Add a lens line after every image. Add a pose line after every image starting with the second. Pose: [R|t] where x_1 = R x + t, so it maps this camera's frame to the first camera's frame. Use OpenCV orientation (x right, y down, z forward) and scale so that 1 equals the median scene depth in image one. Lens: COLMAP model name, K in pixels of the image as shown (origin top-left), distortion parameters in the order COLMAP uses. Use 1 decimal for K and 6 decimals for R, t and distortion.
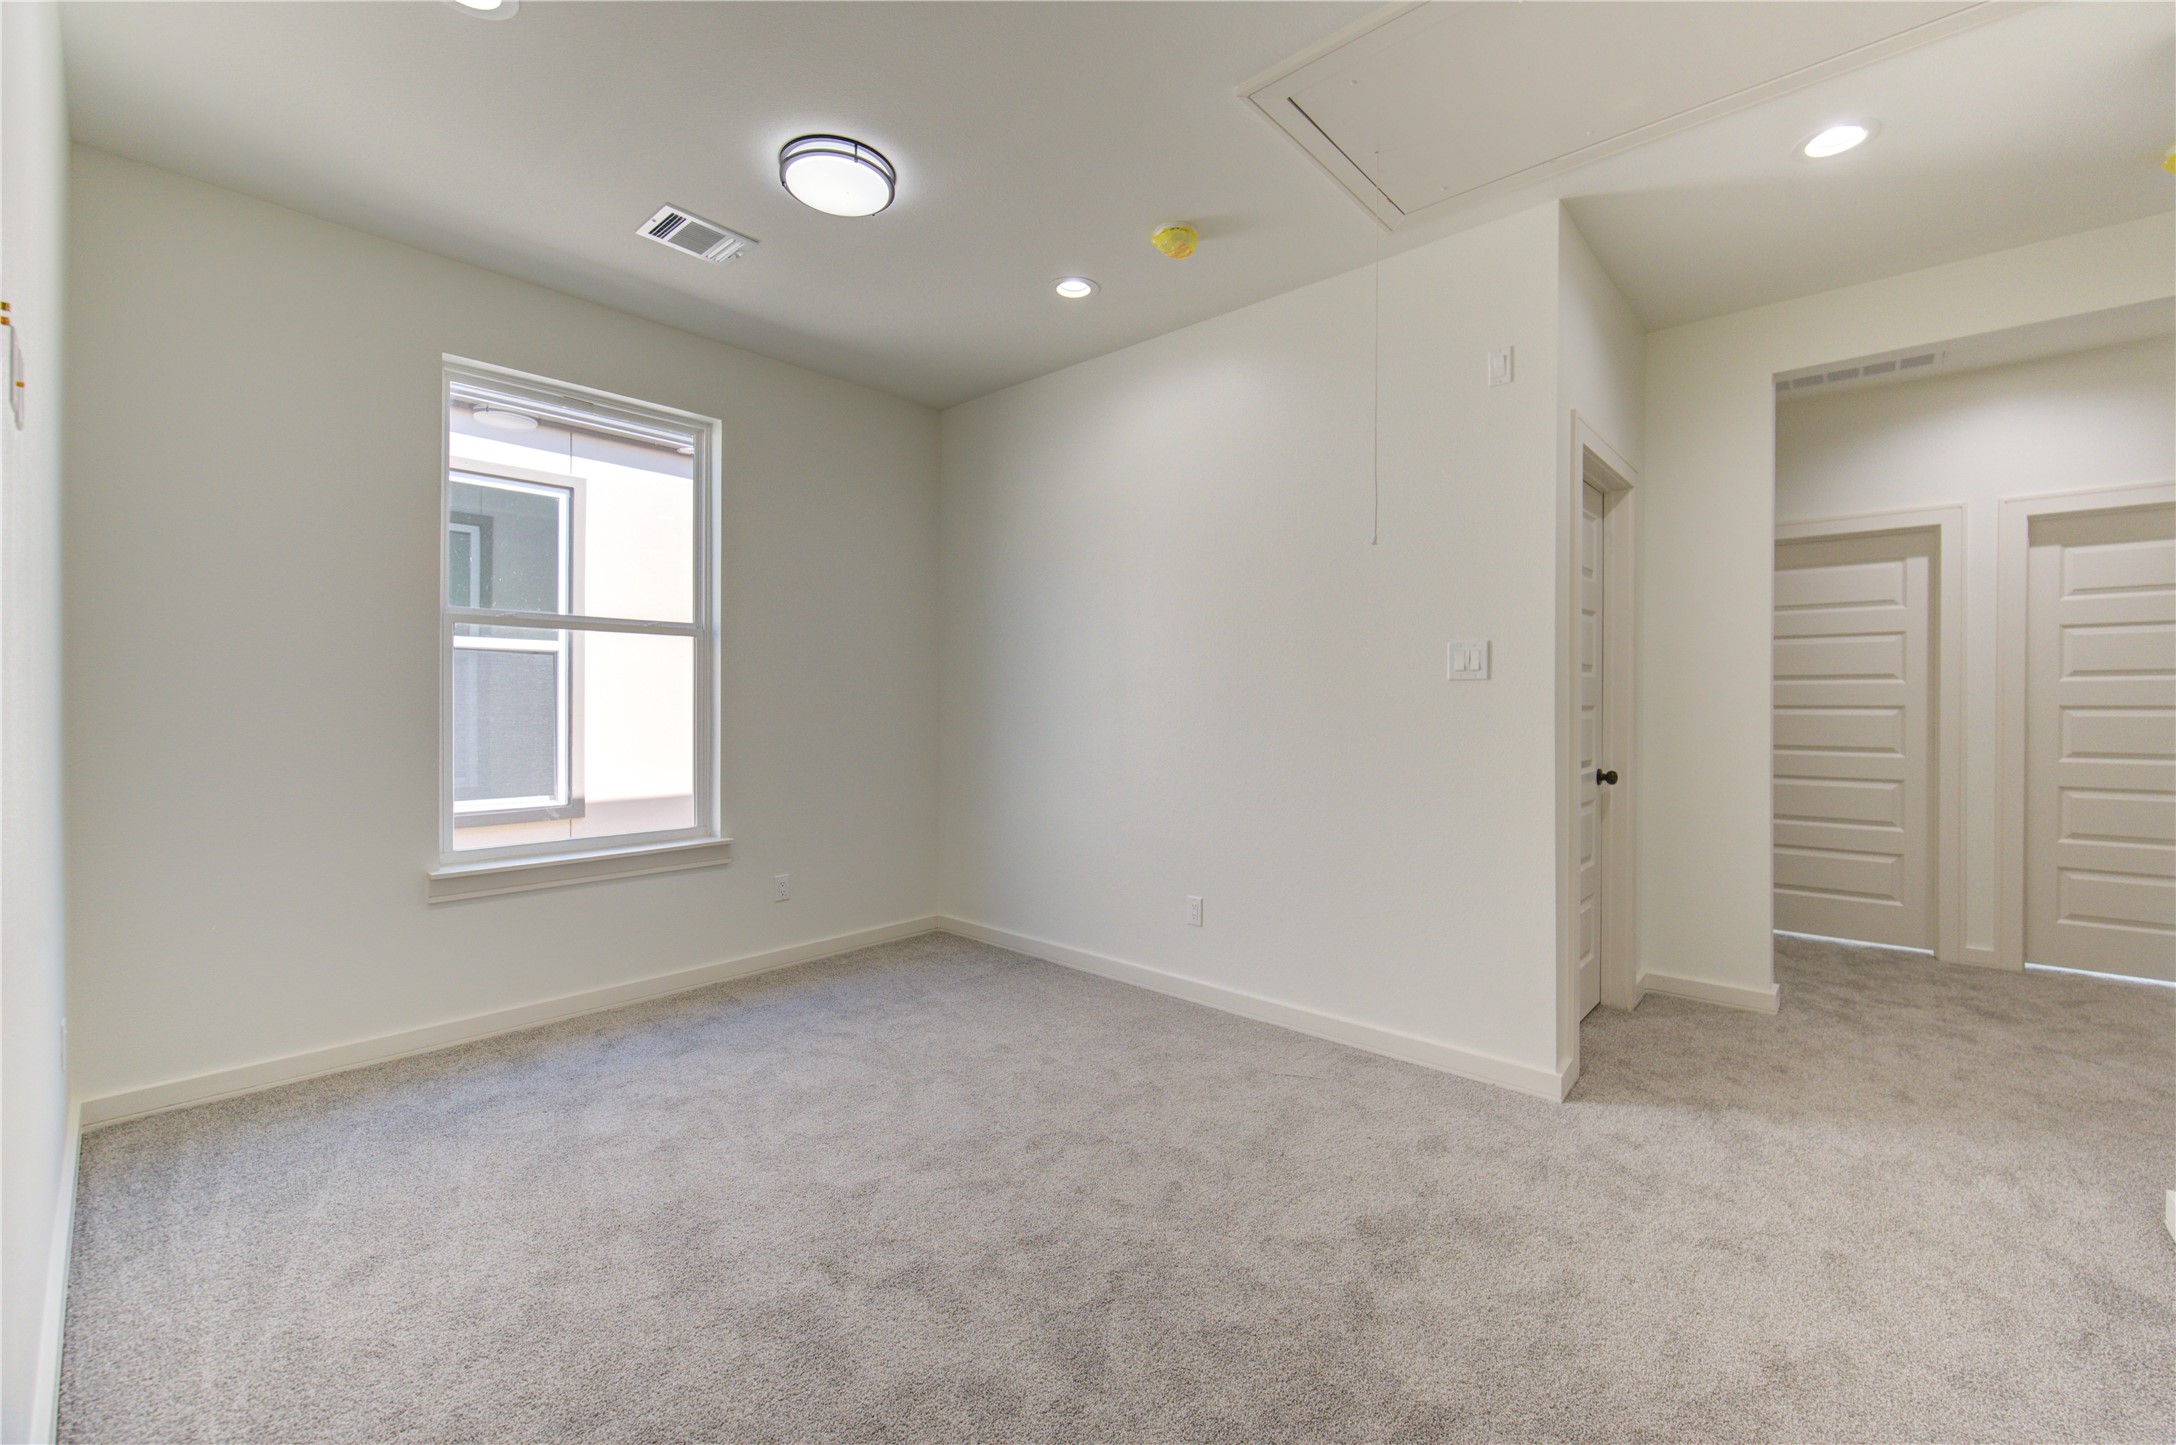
lens RADIAL K [[879.2, 0, 1087.2], [0, 879.2, 709.8], [0, 0, 1]] dist [-0.013752, -0.000631]
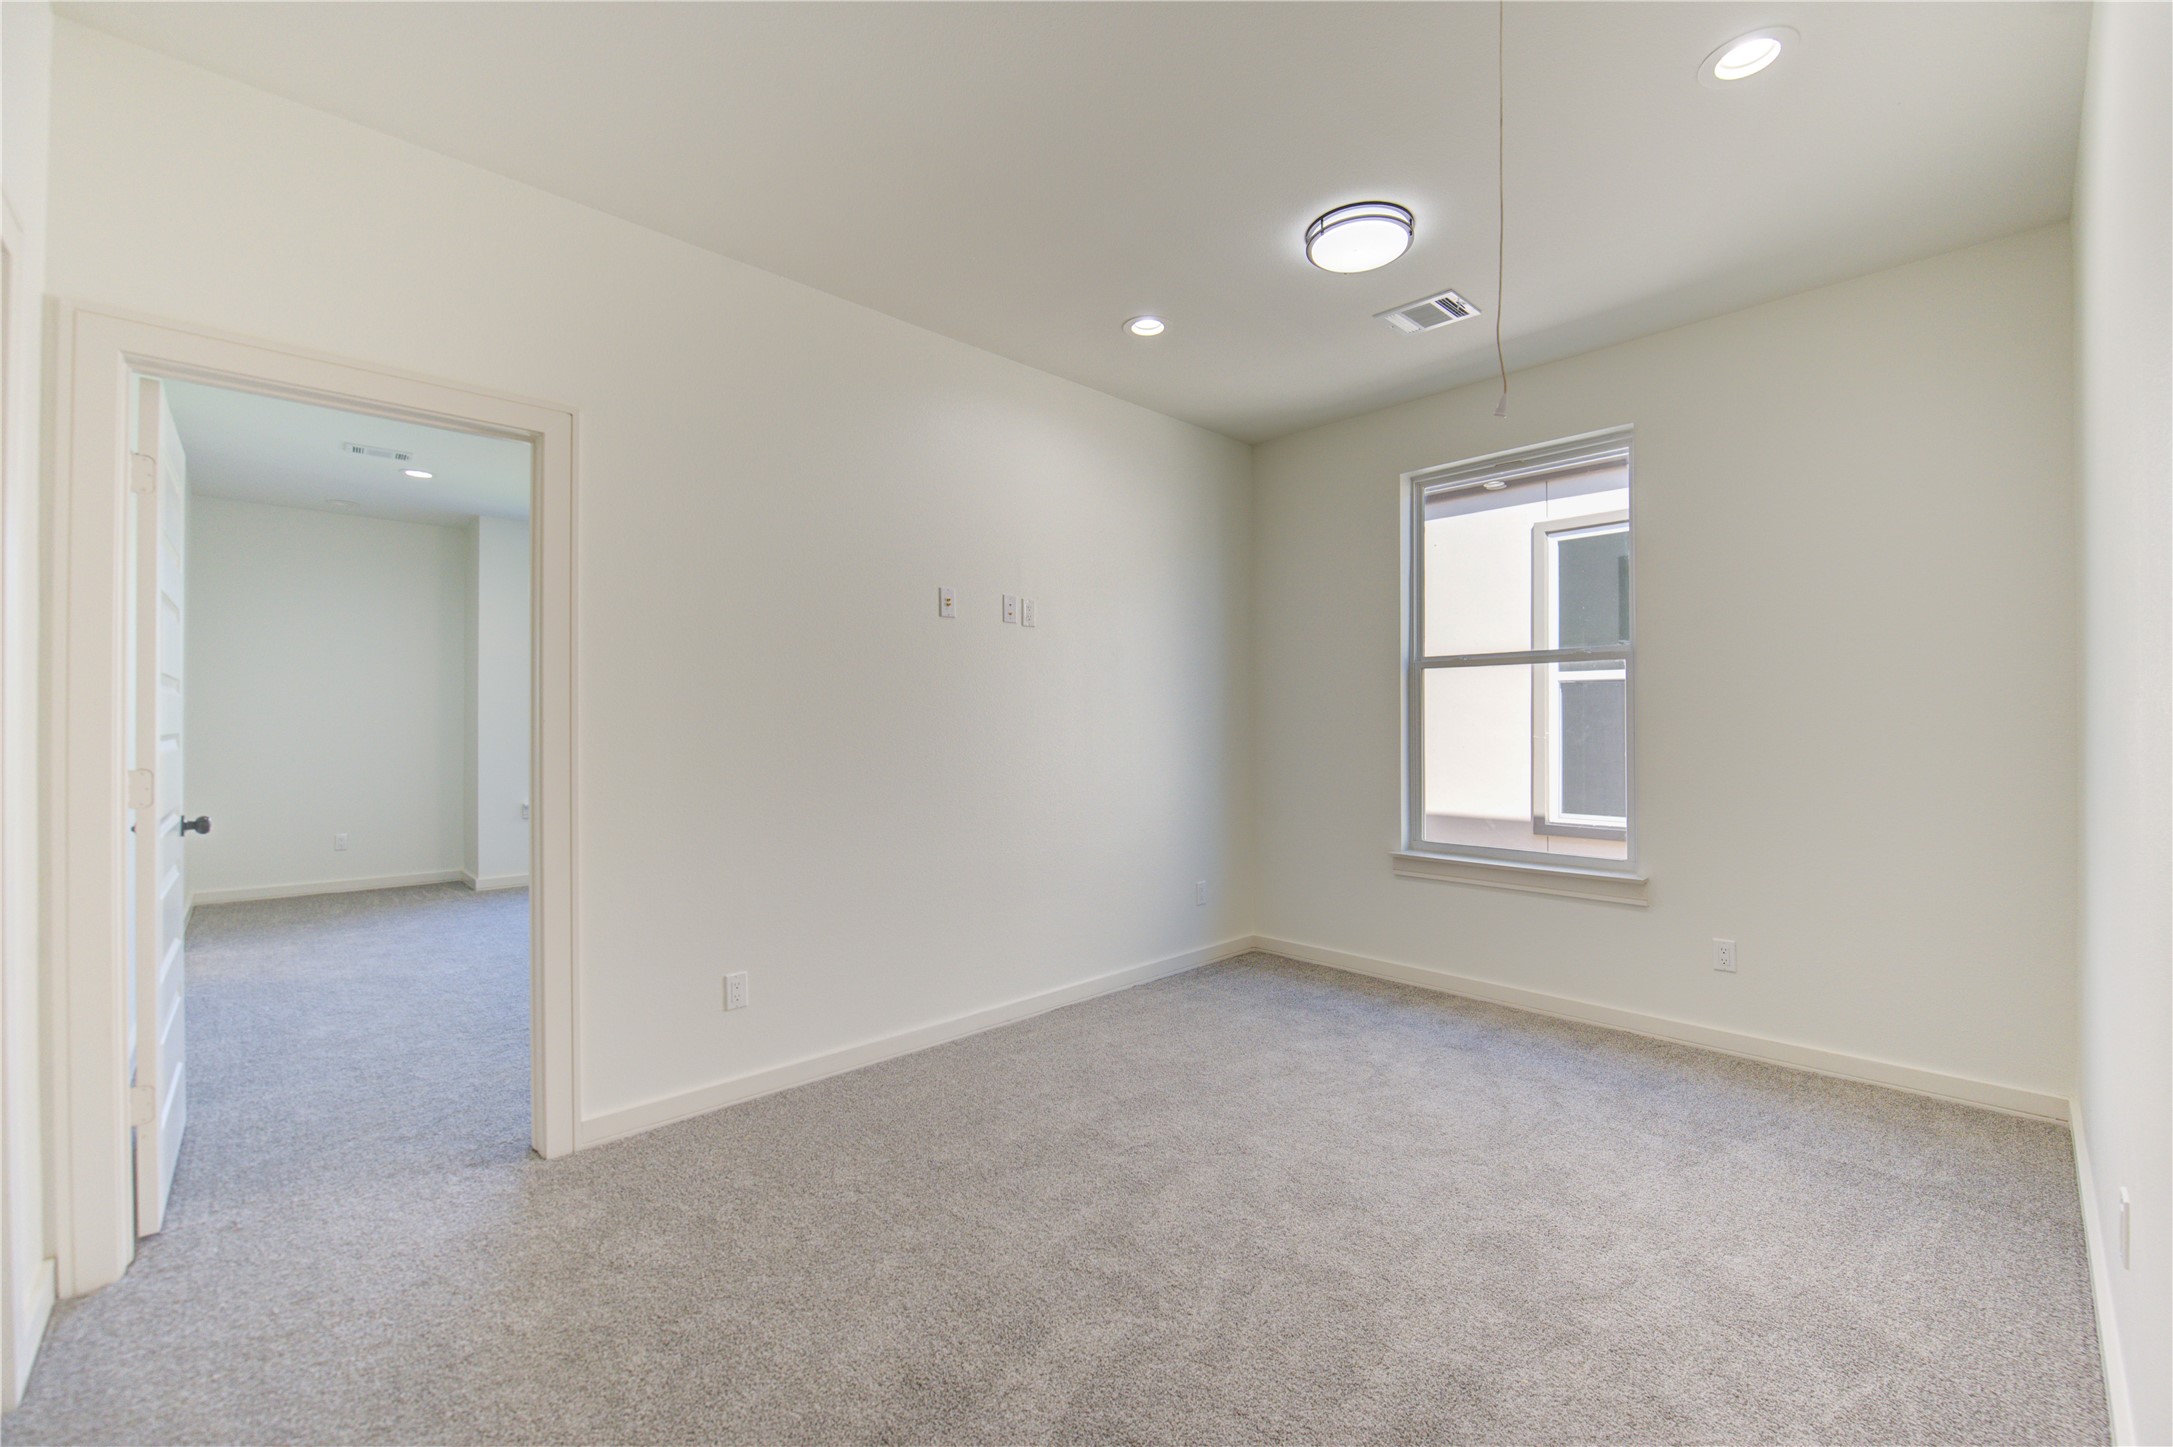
lens RADIAL K [[878.0, 0, 1083.0], [0, 878.0, 730.5], [0, 0, 1]] dist [-0.013752, -0.000631]
pose [[-0.103981, 0.003034, -0.994575, 0.643375], [0.003494, 0.999990, 0.002685, -0.011181], [0.994573, -0.003195, -0.103991, 0.617588]]
